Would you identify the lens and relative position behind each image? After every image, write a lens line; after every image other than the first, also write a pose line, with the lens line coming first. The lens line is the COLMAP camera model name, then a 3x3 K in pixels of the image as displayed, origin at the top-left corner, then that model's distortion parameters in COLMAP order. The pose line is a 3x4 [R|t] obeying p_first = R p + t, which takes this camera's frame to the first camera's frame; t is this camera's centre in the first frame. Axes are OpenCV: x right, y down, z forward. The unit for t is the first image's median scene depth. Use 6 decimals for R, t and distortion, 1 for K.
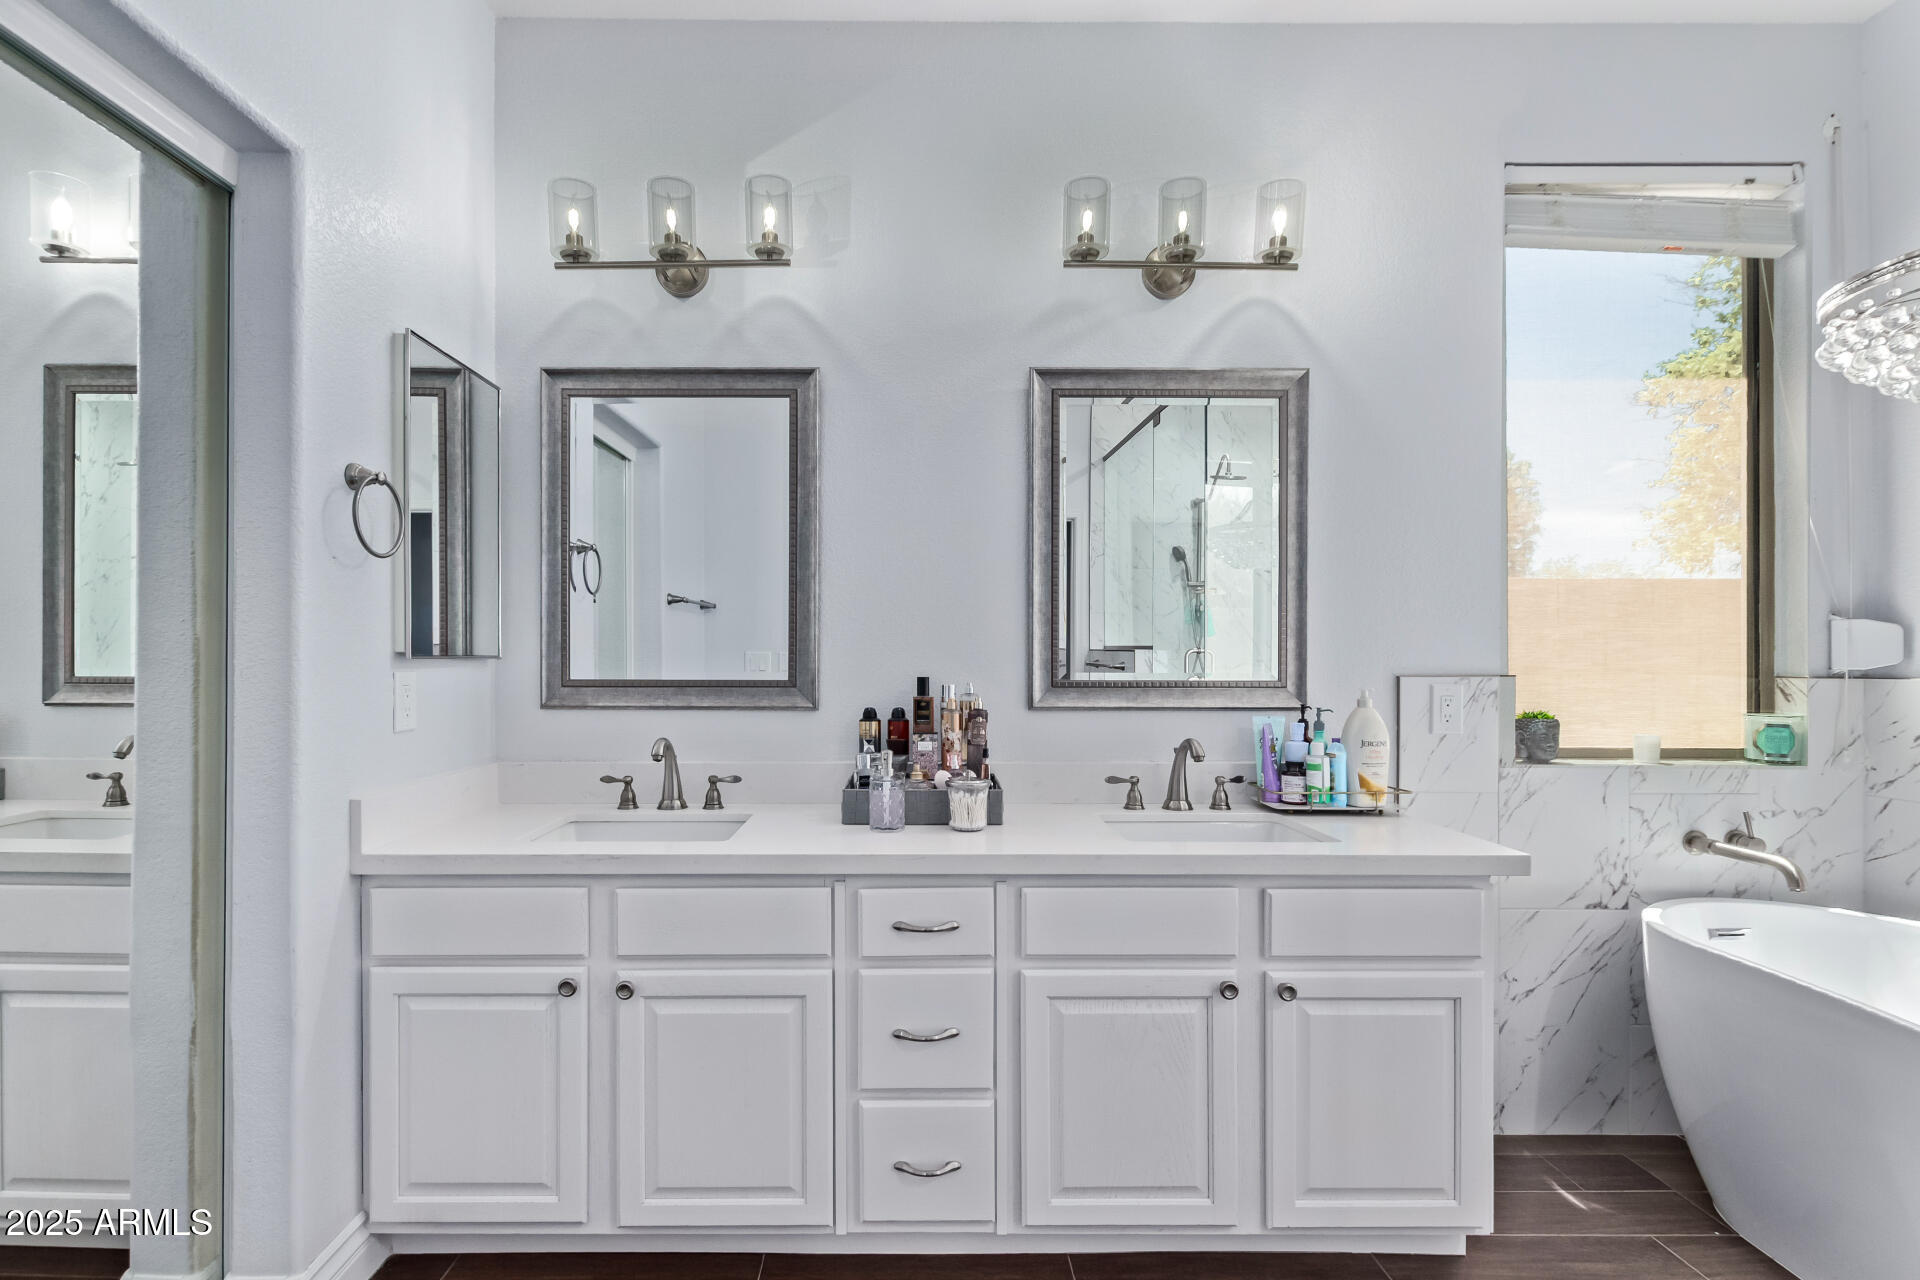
lens RADIAL K [[886.0, 0, 975.7], [0, 886.0, 653.8], [0, 0, 1]] dist [0.005136, 0.000458]
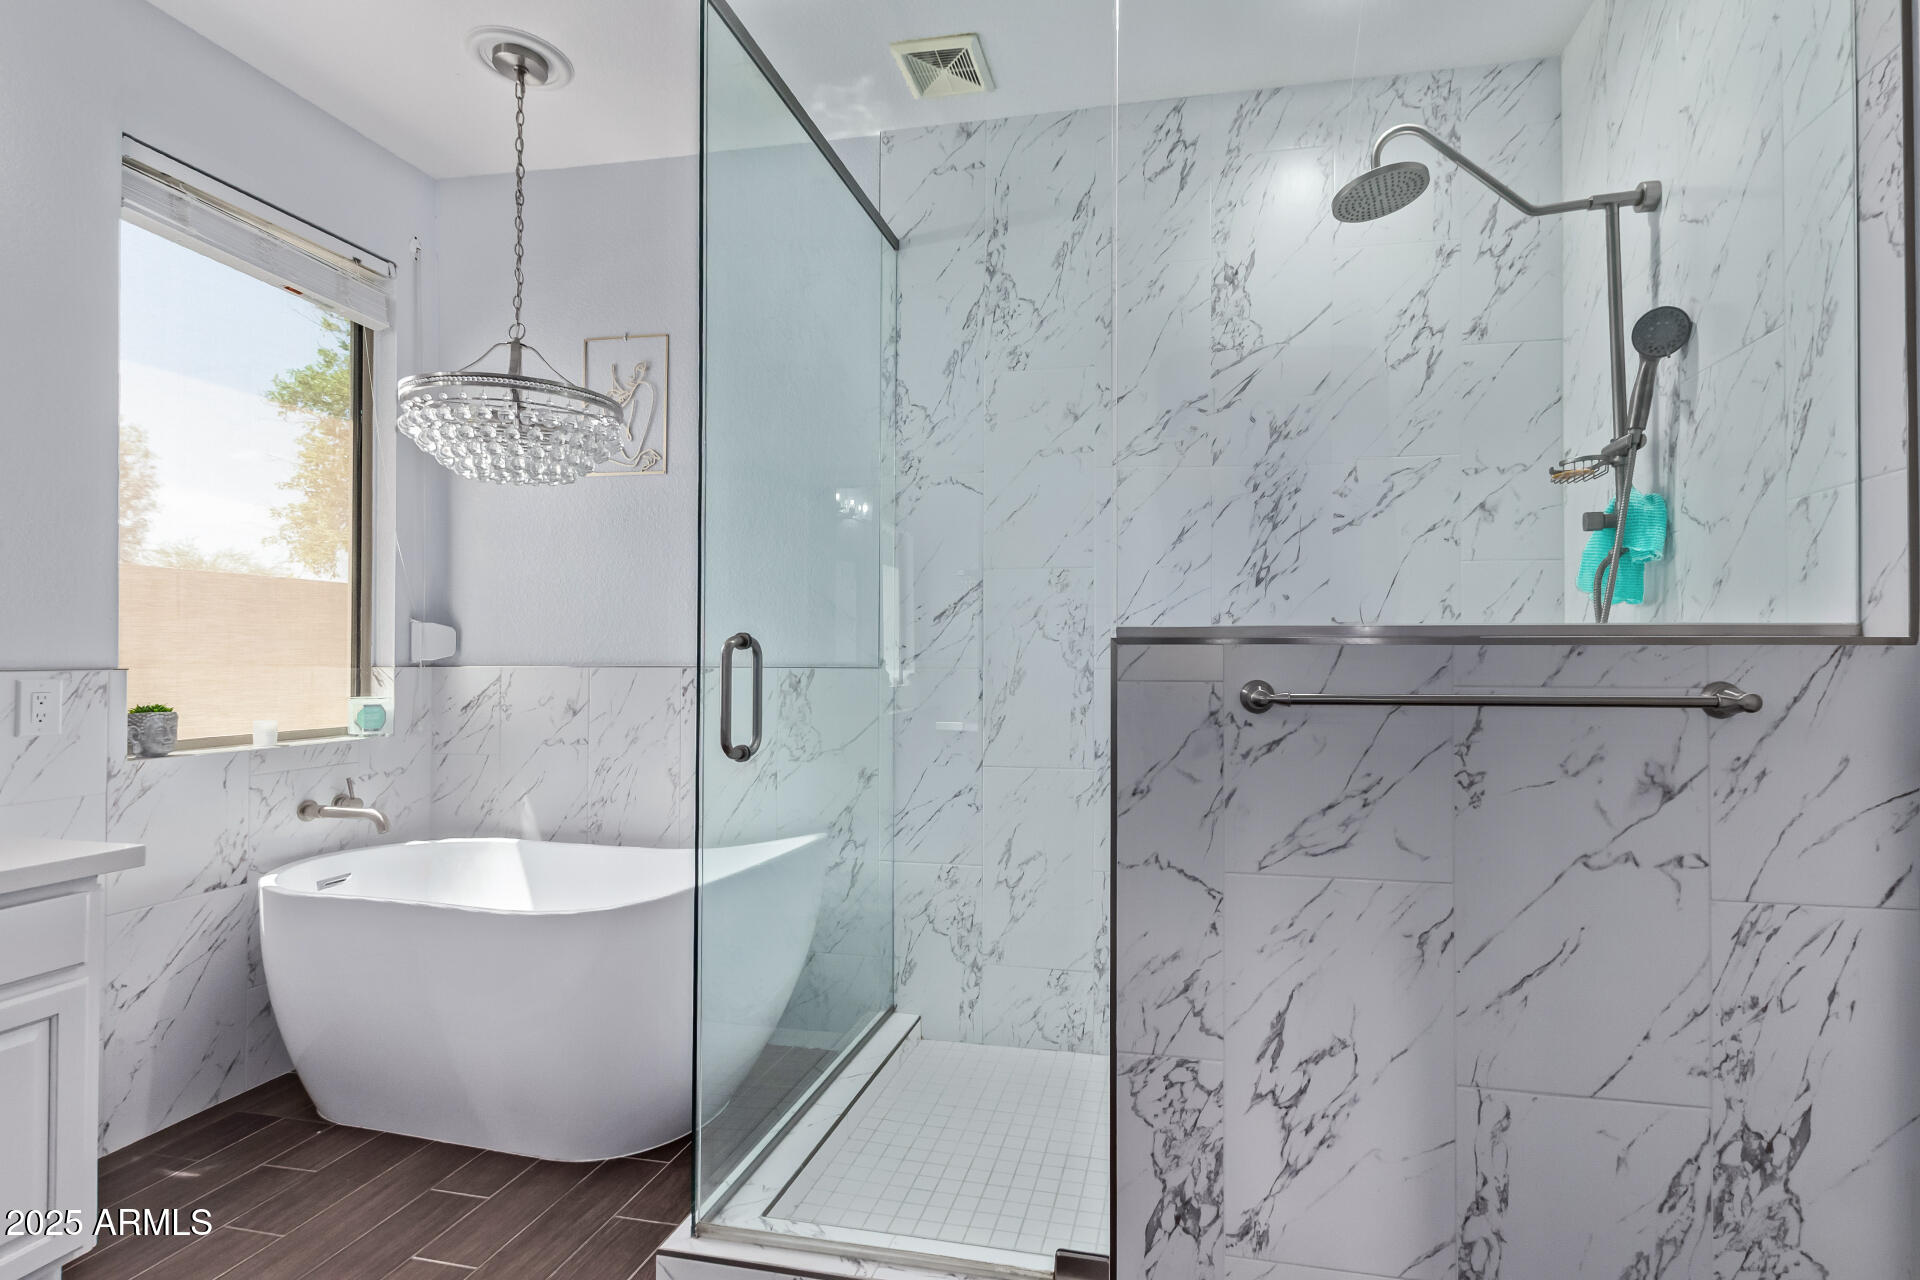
lens RADIAL K [[878.9, 0, 964.1], [0, 878.9, 646.5], [0, 0, 1]] dist [0.016653, -0.010384]
pose [[0.260877, 0.007074, 0.965346, -0.082149], [-0.006600, 0.999963, -0.005544, -0.000651], [-0.965350, -0.004925, 0.260914, -0.125829]]
